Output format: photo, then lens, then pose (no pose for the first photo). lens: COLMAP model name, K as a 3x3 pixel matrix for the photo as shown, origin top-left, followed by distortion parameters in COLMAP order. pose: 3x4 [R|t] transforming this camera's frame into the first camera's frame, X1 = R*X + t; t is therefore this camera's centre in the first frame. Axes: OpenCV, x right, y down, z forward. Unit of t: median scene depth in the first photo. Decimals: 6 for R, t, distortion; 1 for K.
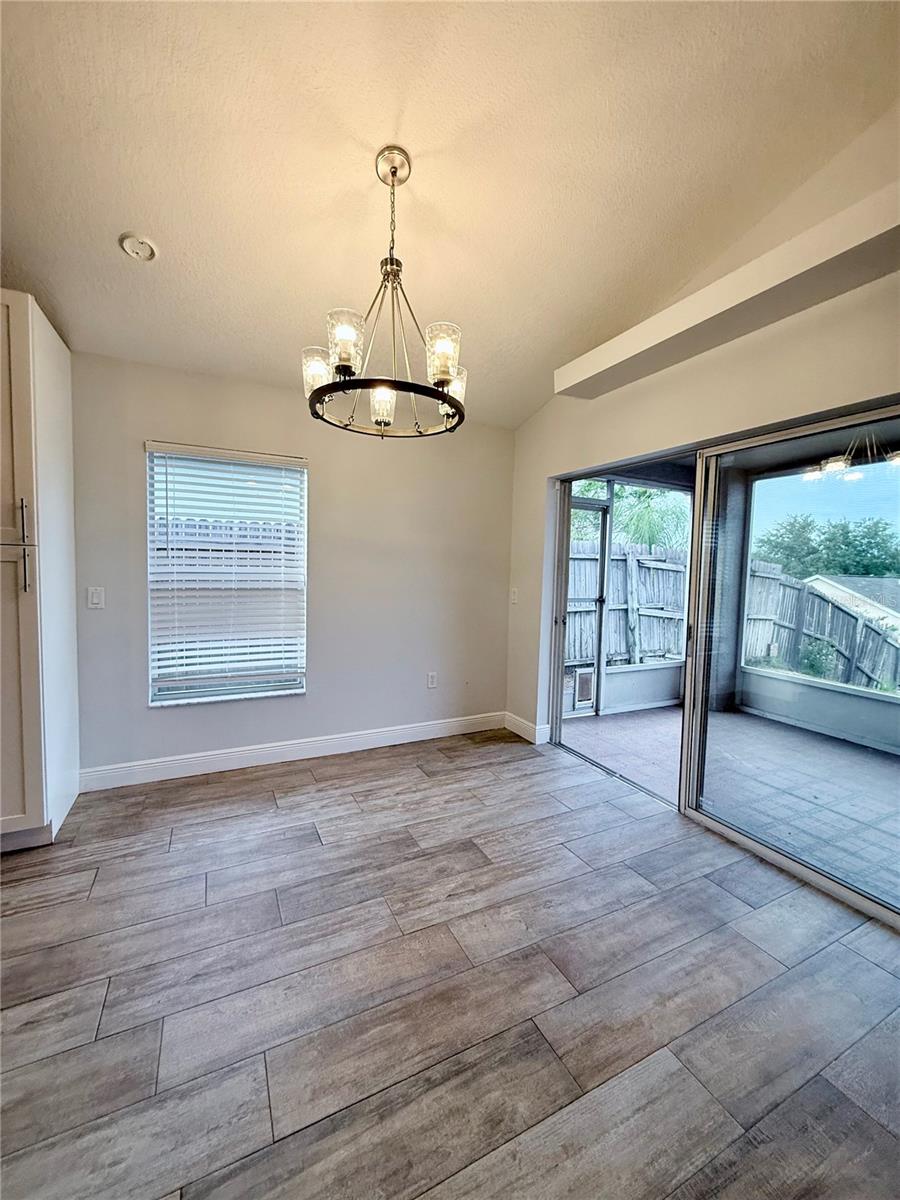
lens RADIAL K [[478.7, 0, 449.3], [0, 478.7, 593.9], [0, 0, 1]] dist [-0.002080, 0.000653]
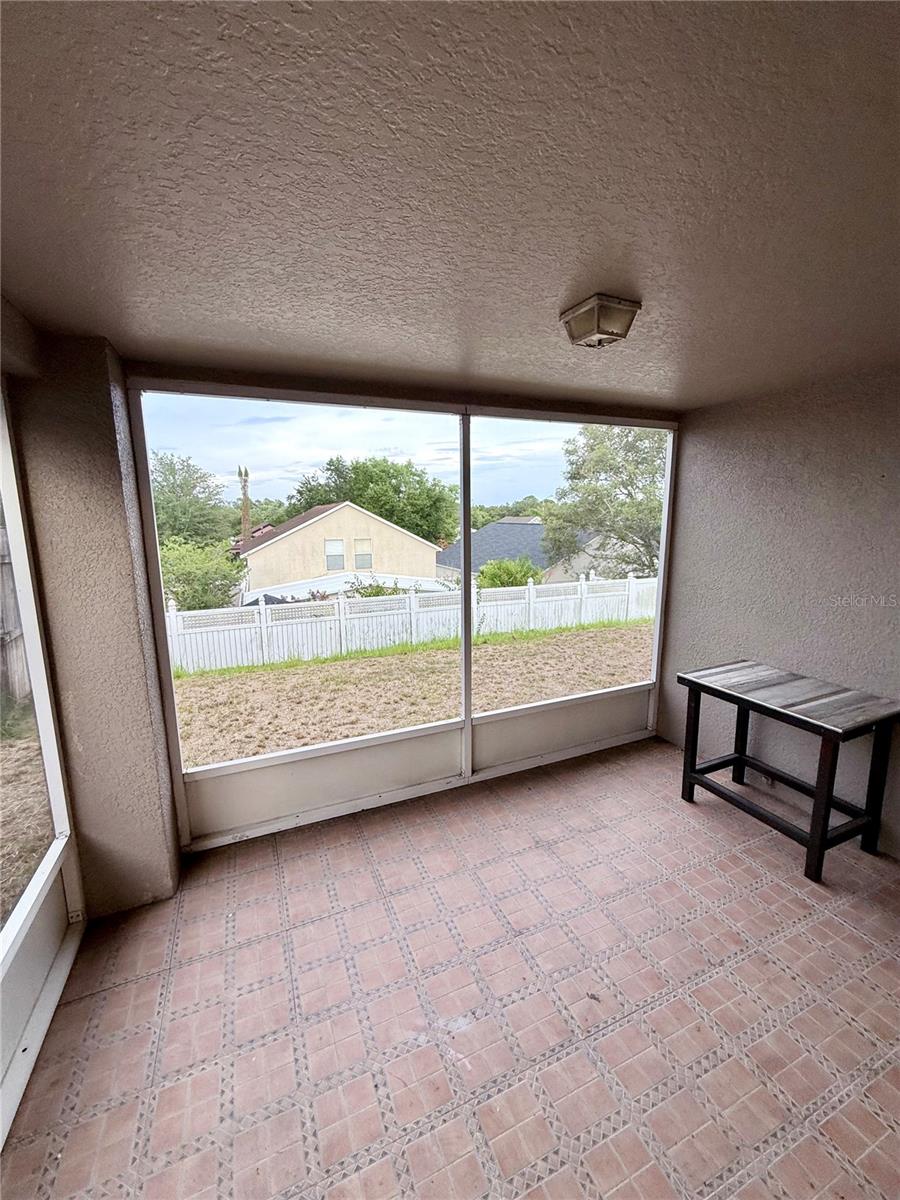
lens RADIAL K [[478.7, 0, 451.4], [0, 478.7, 596.8], [0, 0, 1]] dist [-0.002080, 0.000653]
pose [[0.055520, -0.194559, 0.979318, 0.126219], [0.068270, 0.979275, 0.190680, -0.079831], [-0.996121, 0.056271, 0.067652, 0.498508]]
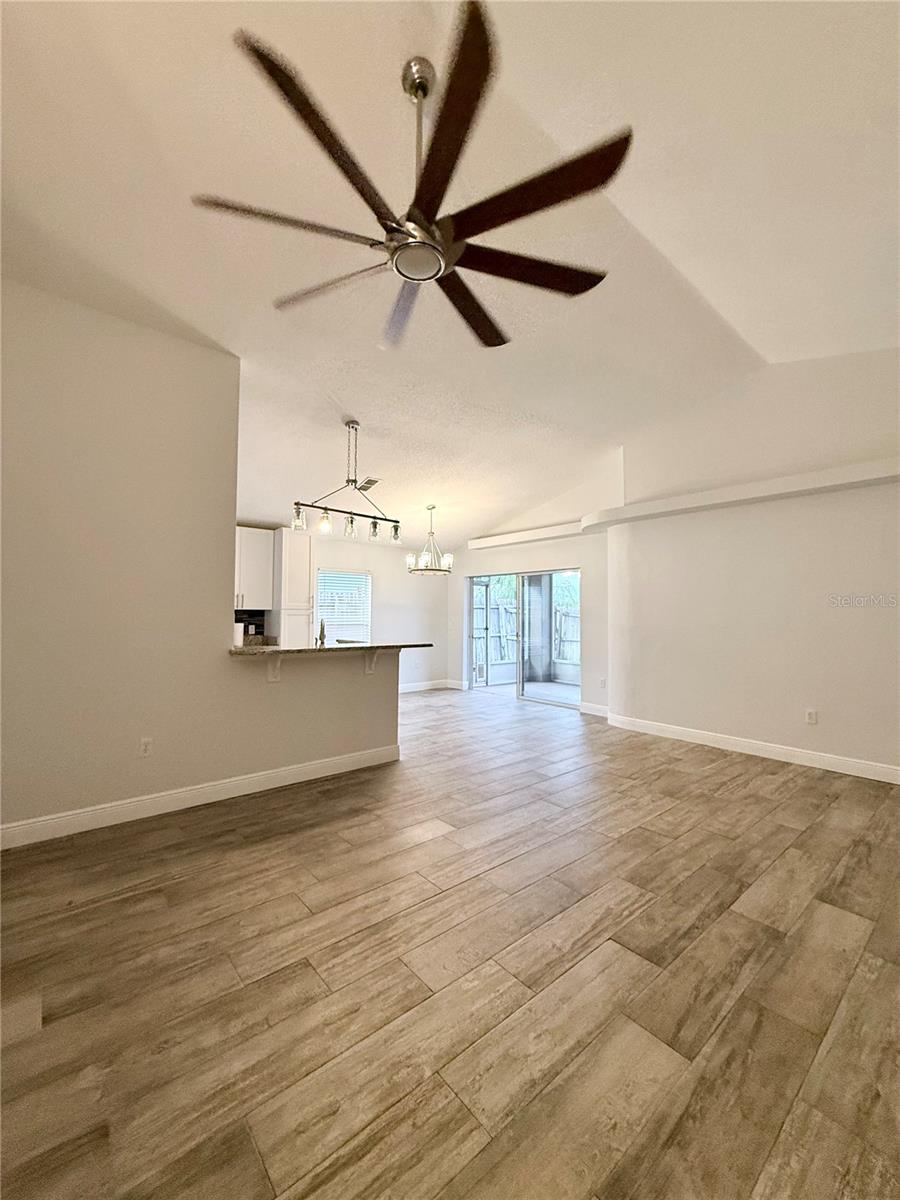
lens RADIAL K [[478.7, 0, 449.5], [0, 478.7, 602.7], [0, 0, 1]] dist [-0.002080, 0.000653]
pose [[0.970829, -0.012927, 0.239424, -0.229729], [0.031242, 0.996853, -0.072857, 0.031813], [-0.237729, 0.078212, 0.968178, -0.670381]]
